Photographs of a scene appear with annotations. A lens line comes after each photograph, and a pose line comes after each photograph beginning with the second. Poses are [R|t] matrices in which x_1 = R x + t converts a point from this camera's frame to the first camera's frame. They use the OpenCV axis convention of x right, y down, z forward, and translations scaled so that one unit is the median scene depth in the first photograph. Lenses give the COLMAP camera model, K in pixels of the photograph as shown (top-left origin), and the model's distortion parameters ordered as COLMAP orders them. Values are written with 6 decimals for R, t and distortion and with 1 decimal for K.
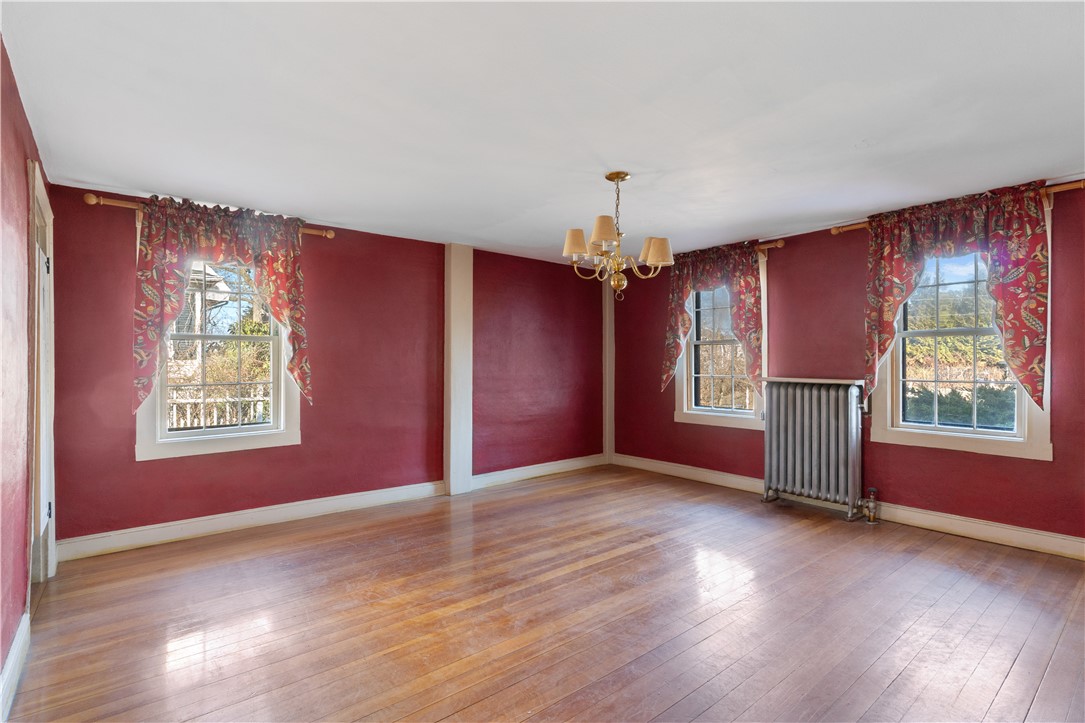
lens RADIAL K [[515.1, 0, 542.4], [0, 515.1, 358.2], [0, 0, 1]] dist [-0.002863, -0.000466]
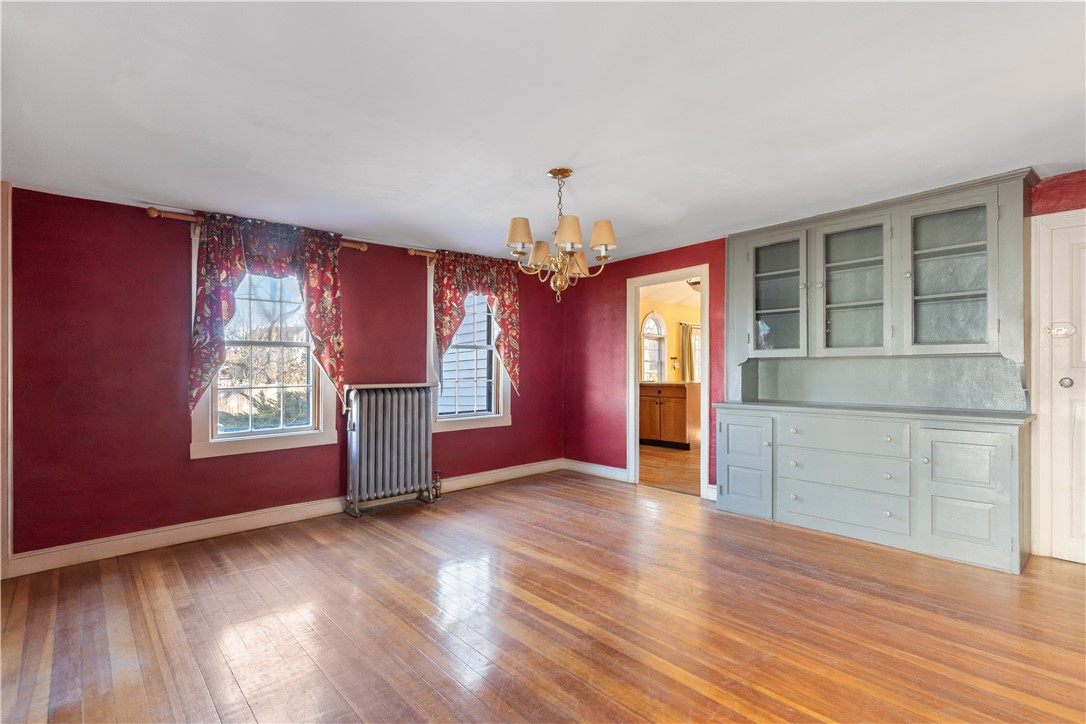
lens RADIAL K [[515.6, 0, 543.9], [0, 515.6, 364.6], [0, 0, 1]] dist [-0.002863, -0.000466]
pose [[-0.054980, 0.008730, 0.998449, -0.691936], [0.003317, 0.999958, -0.008561, 0.012547], [-0.998482, 0.002841, -0.055007, 0.929927]]
